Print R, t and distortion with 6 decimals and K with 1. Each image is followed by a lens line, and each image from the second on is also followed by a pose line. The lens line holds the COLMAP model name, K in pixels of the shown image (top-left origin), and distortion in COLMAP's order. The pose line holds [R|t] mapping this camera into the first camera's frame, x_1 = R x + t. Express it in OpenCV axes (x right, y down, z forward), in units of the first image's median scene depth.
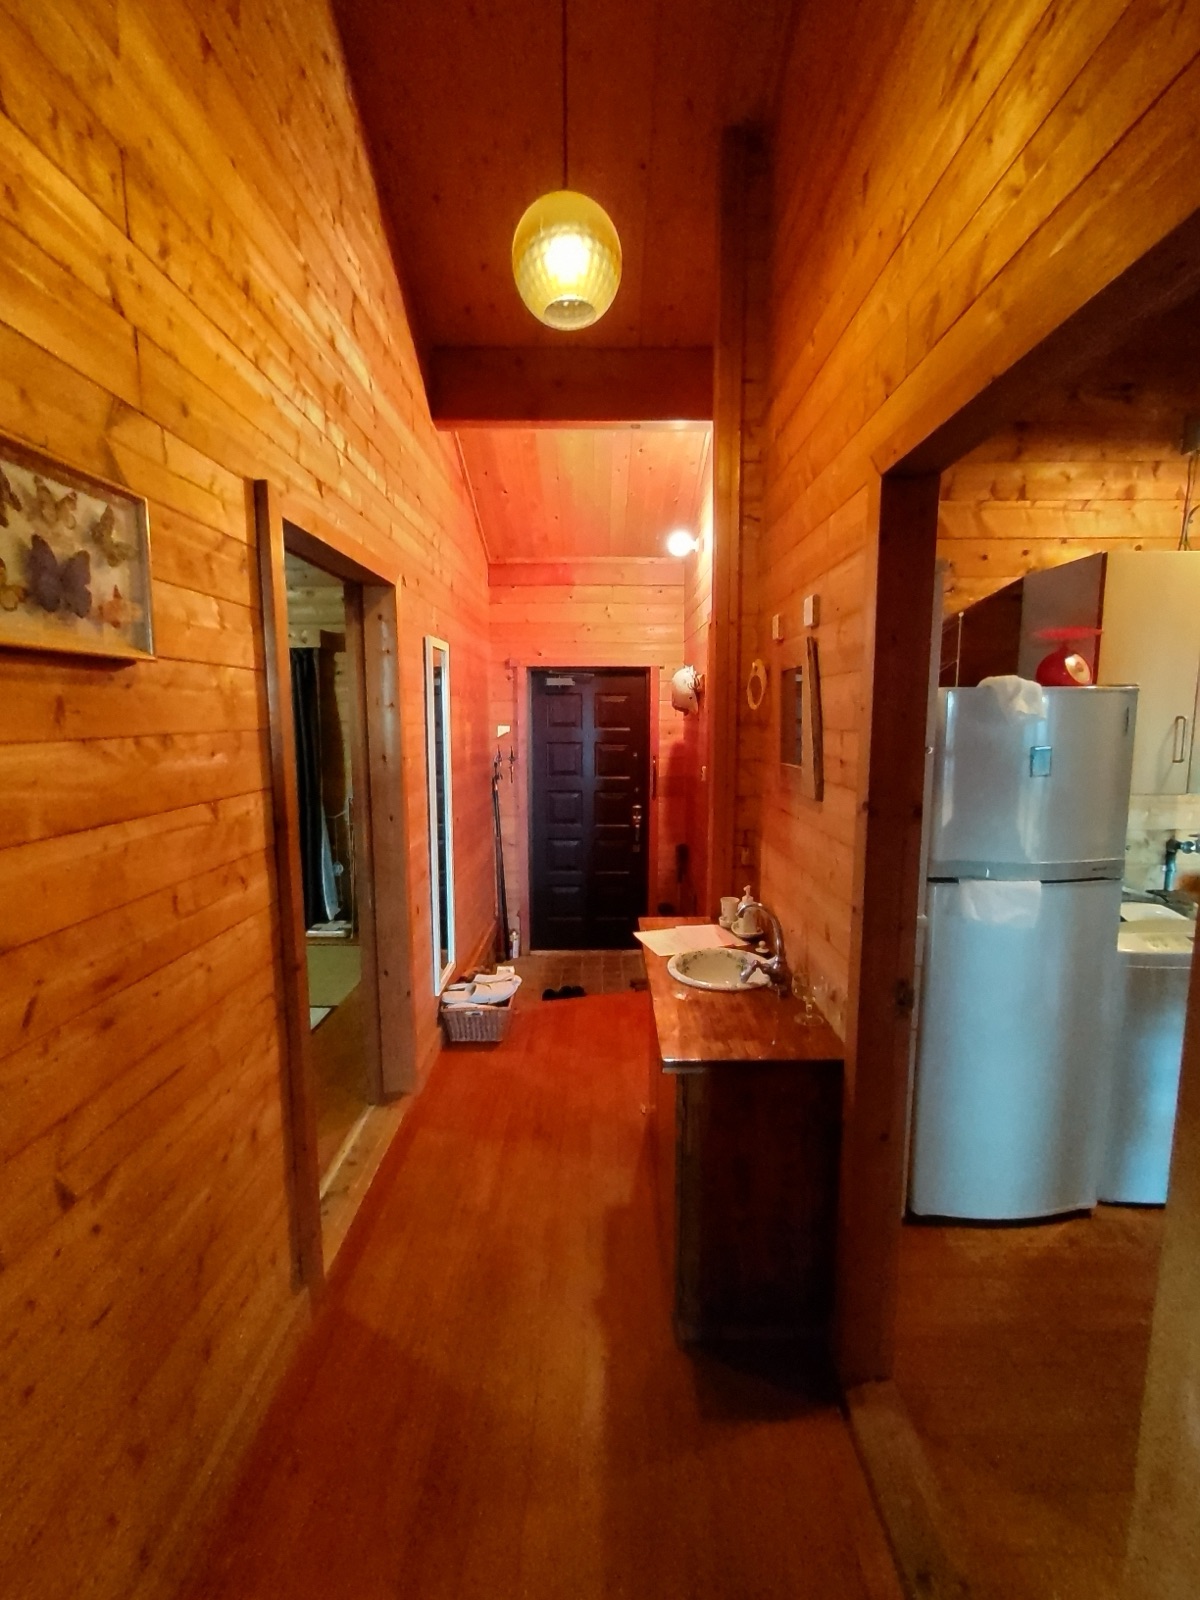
lens RADIAL K [[678.3, 0, 595.0], [0, 678.3, 798.0], [0, 0, 1]] dist [-0.000482, 0.000297]
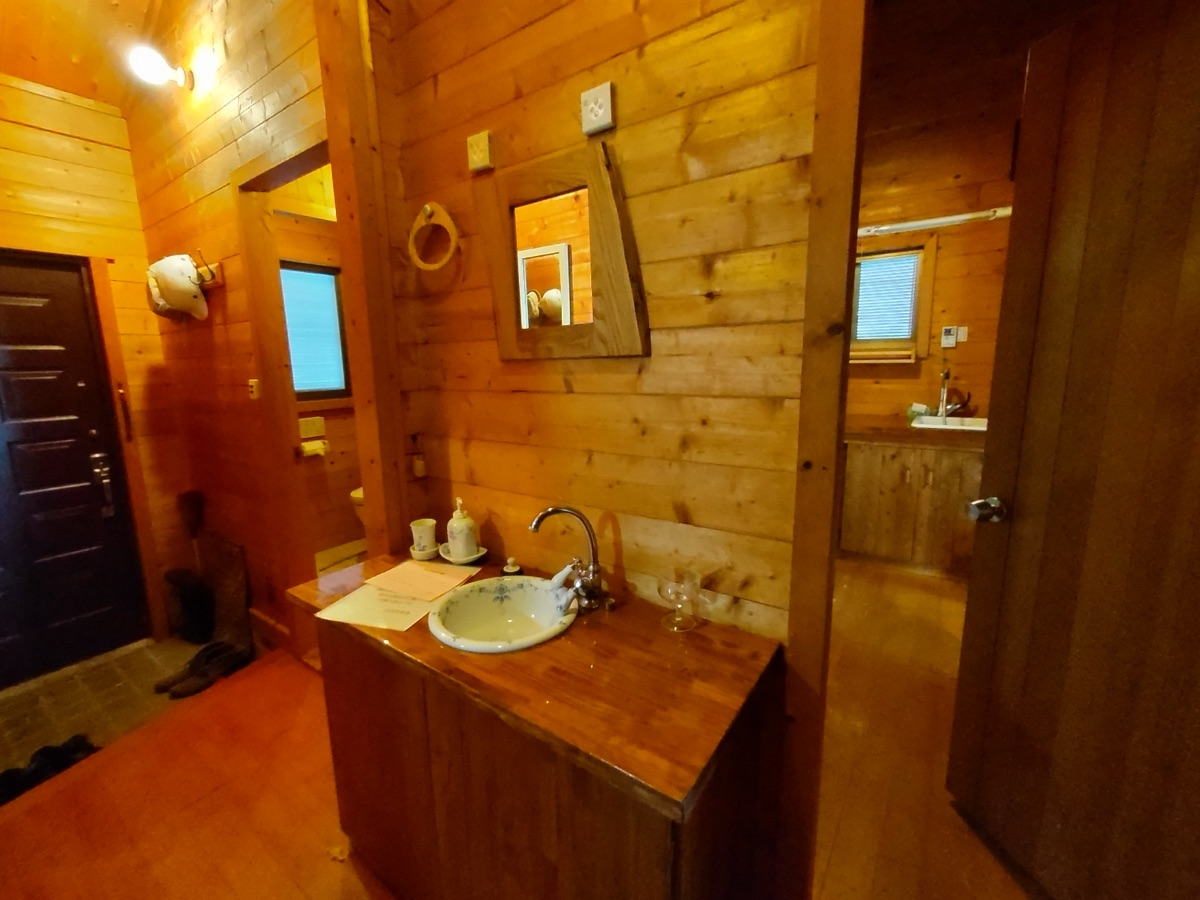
lens RADIAL K [[508.7, 0, 595.7], [0, 508.7, 448.5], [0, 0, 1]] dist [-0.000482, 0.000297]
pose [[0.573290, -0.151104, 0.805299, -0.140906], [0.120784, 0.987695, 0.099343, 0.031159], [-0.810401, 0.040315, 0.584487, 0.488670]]
